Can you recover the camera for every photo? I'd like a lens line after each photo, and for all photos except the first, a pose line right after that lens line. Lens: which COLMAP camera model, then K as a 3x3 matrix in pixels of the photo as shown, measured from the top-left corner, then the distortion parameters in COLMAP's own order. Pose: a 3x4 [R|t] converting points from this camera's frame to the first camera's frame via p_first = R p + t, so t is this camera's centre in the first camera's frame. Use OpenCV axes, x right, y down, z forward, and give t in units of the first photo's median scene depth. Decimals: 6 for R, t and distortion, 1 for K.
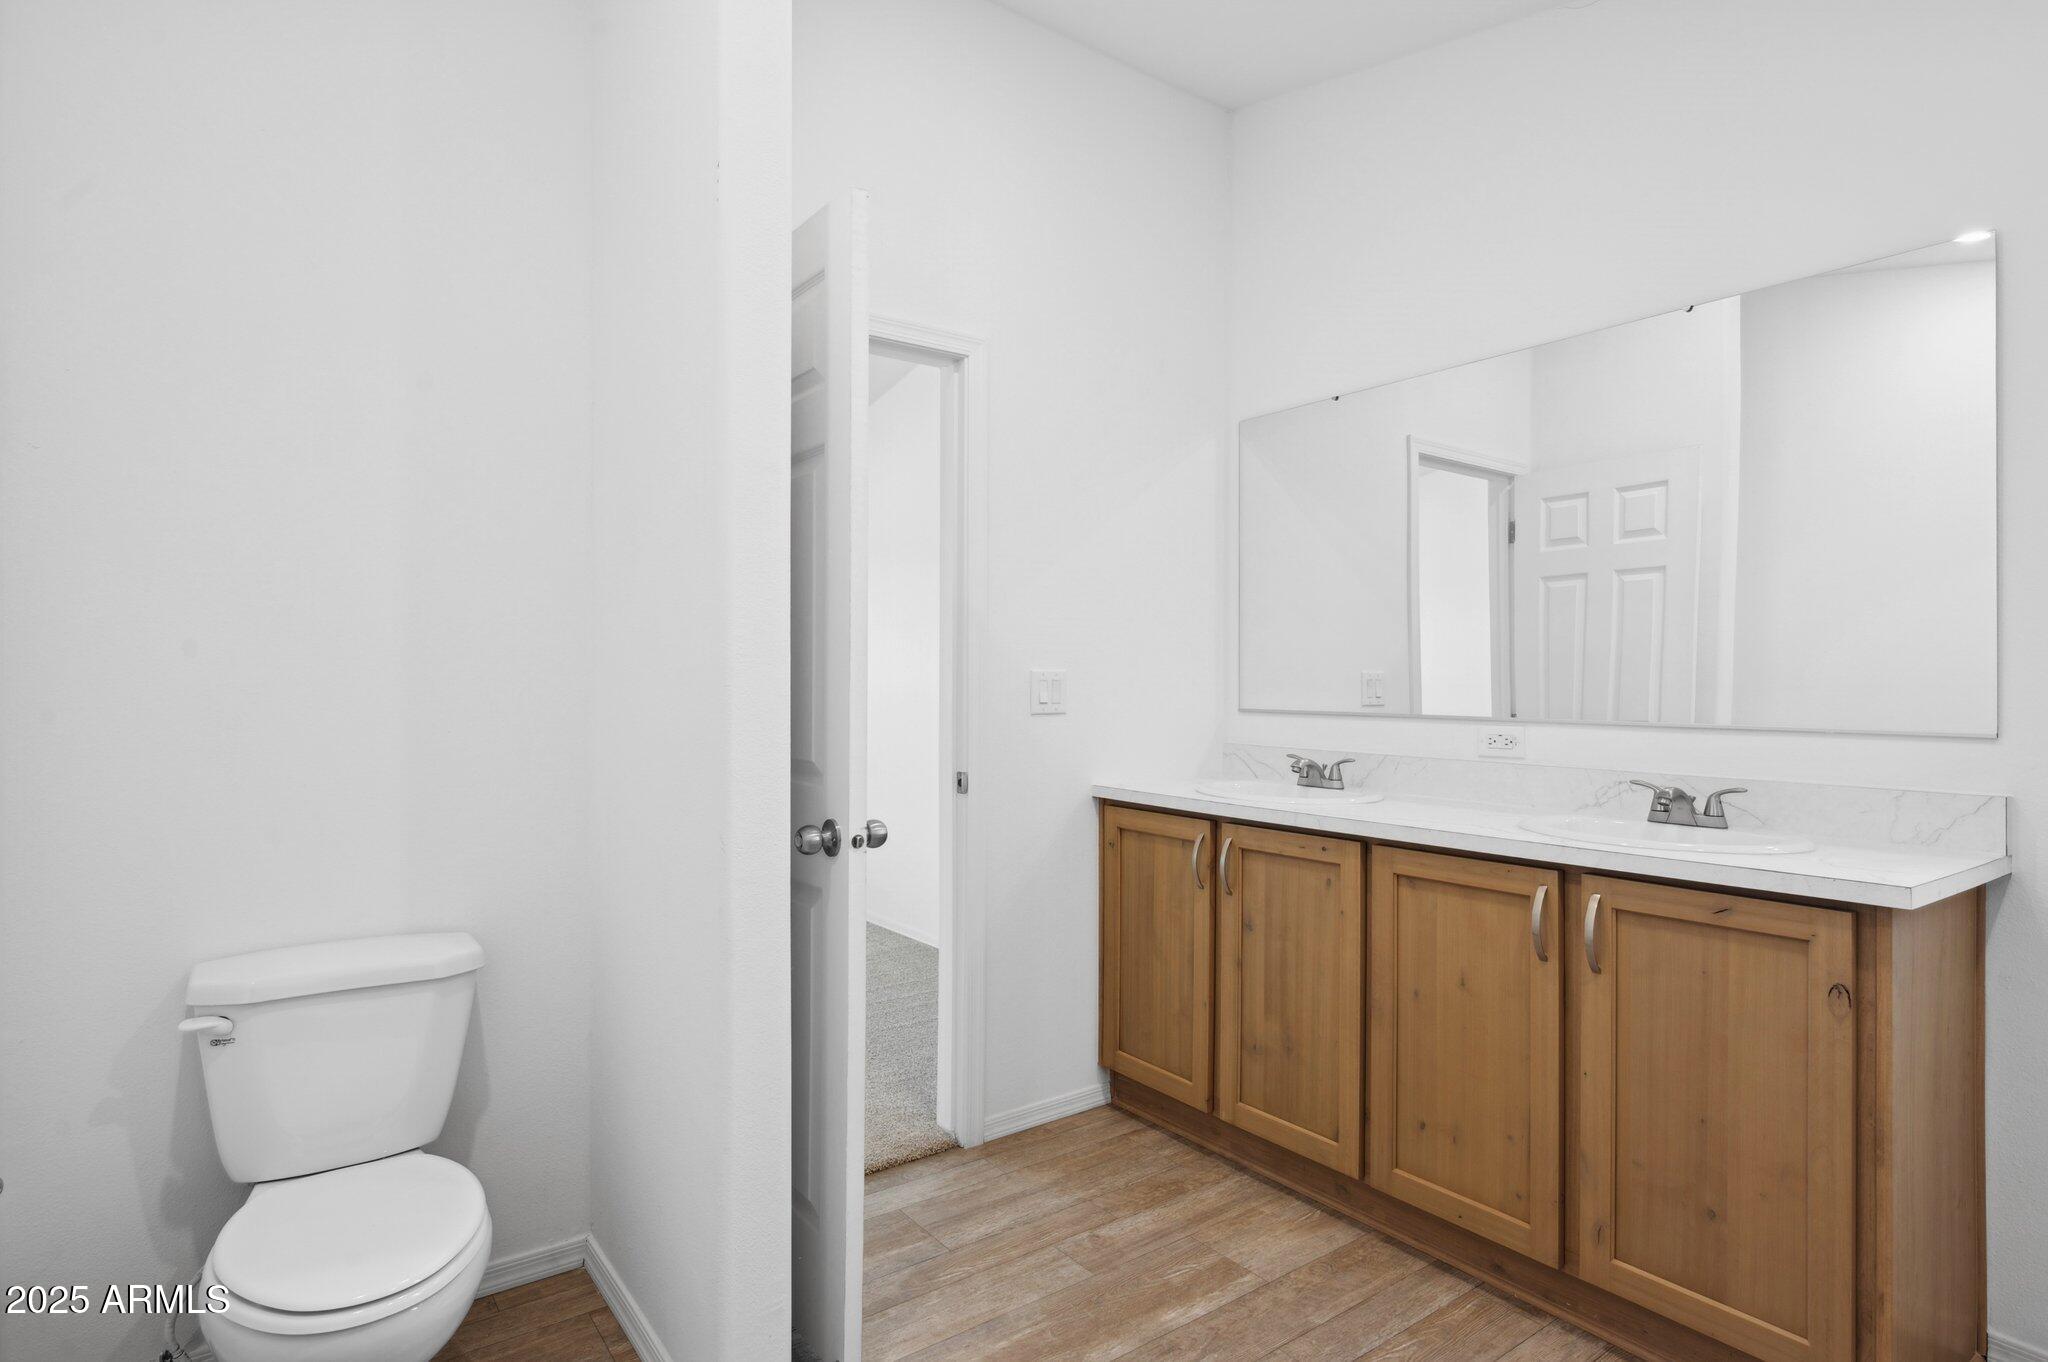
lens RADIAL K [[1072.6, 0, 1042.5], [0, 1072.6, 674.2], [0, 0, 1]] dist [0.005444, -0.000266]
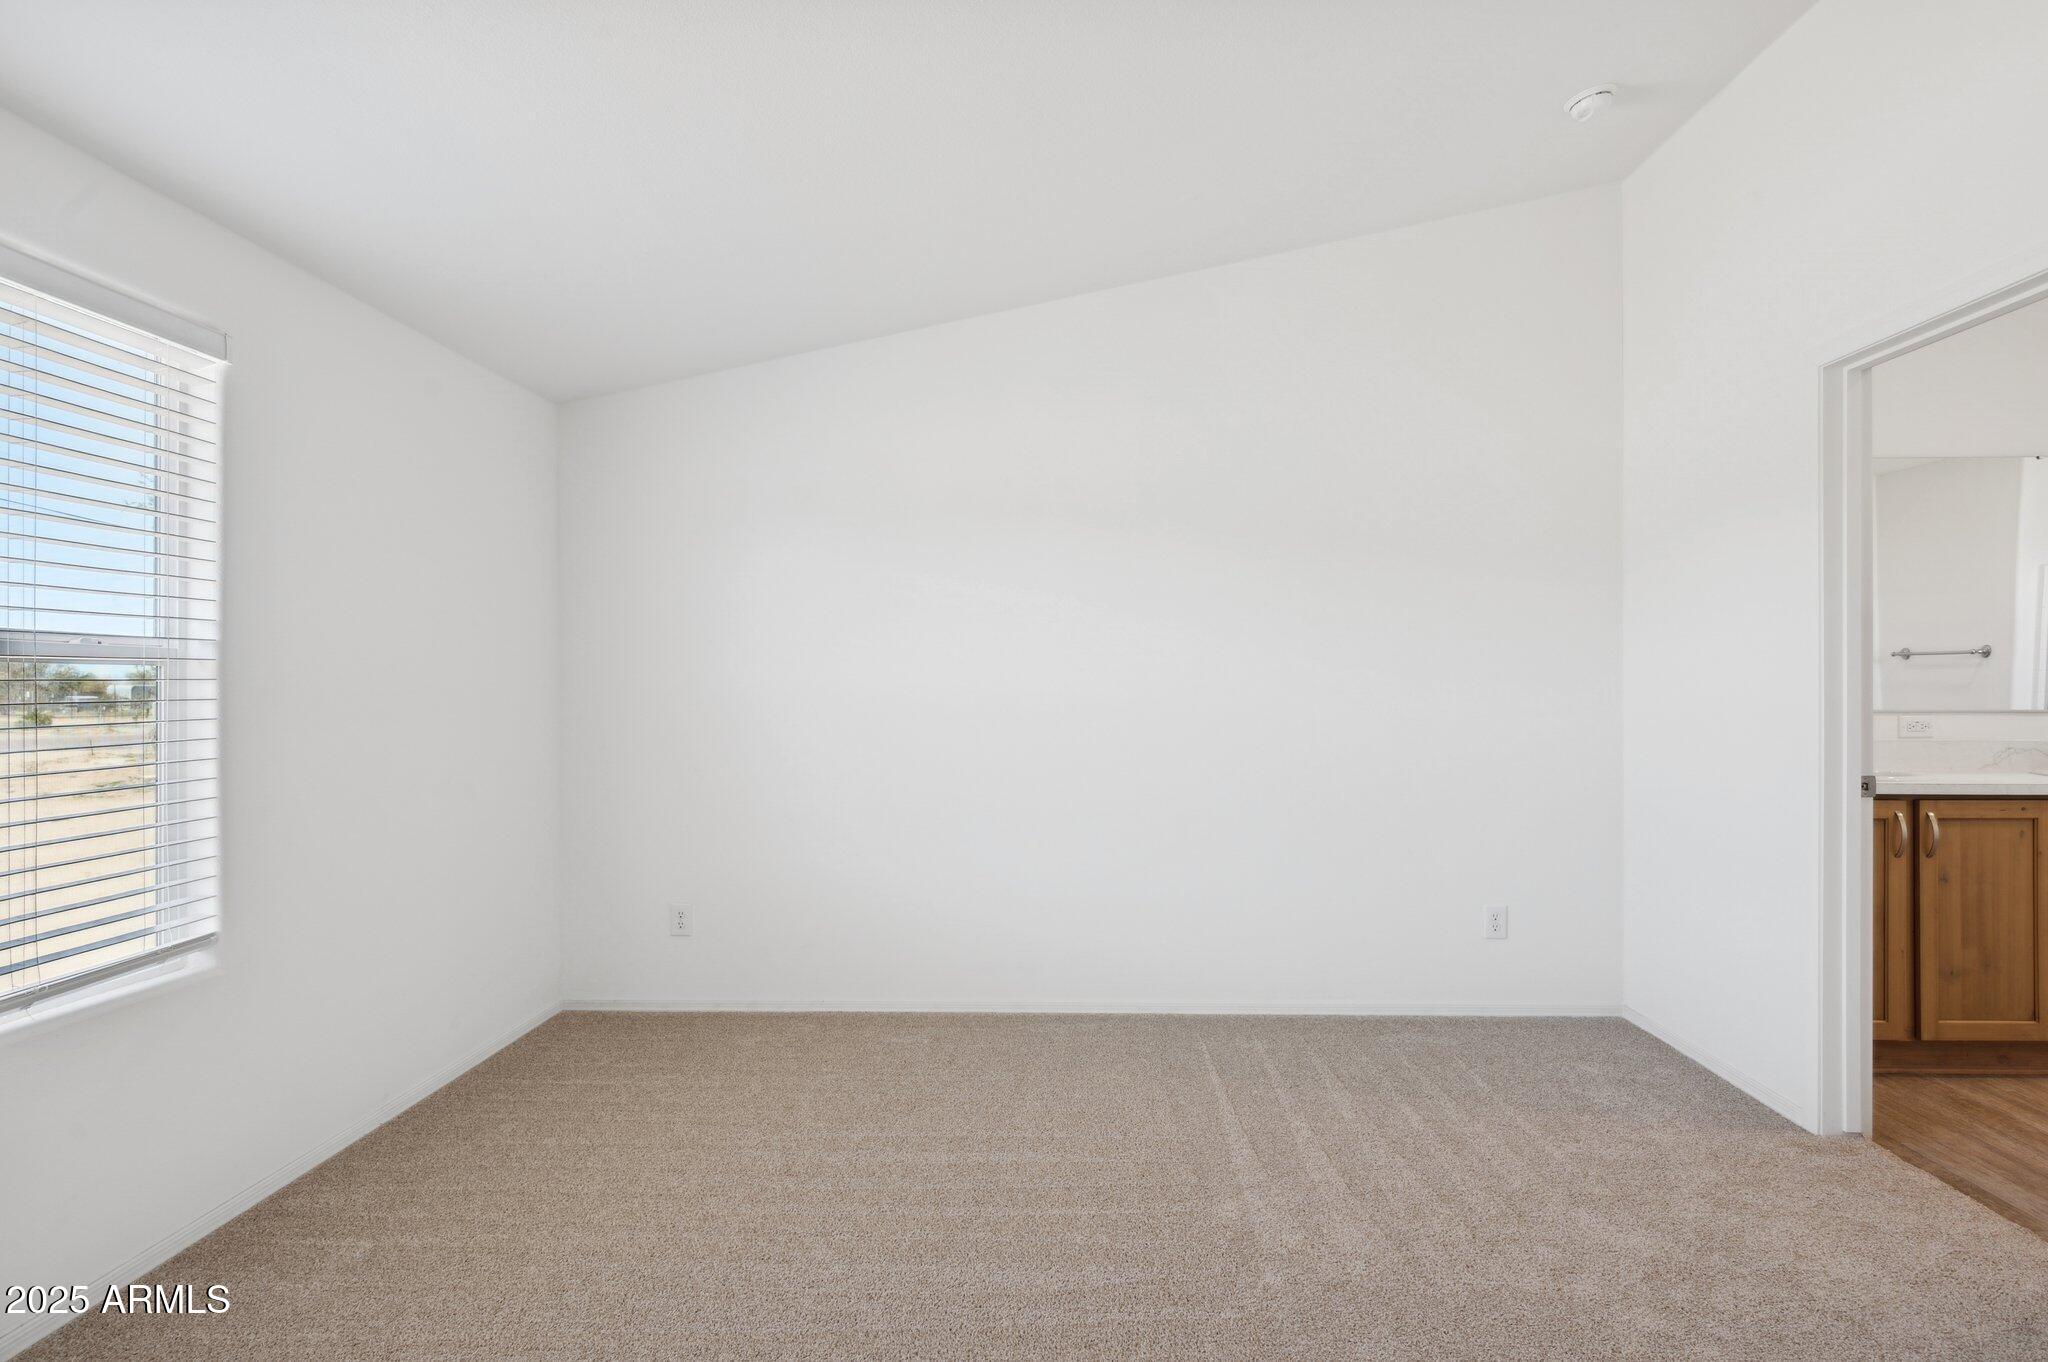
lens RADIAL K [[1040.8, 0, 1024.0], [0, 1040.8, 681.0], [0, 0, 1]] dist [0.003307, -0.000435]
pose [[0.634203, -0.001471, 0.773165, -1.478189], [-0.001388, 0.999994, 0.003042, -0.000835], [-0.773165, -0.003002, 0.634198, 1.084449]]
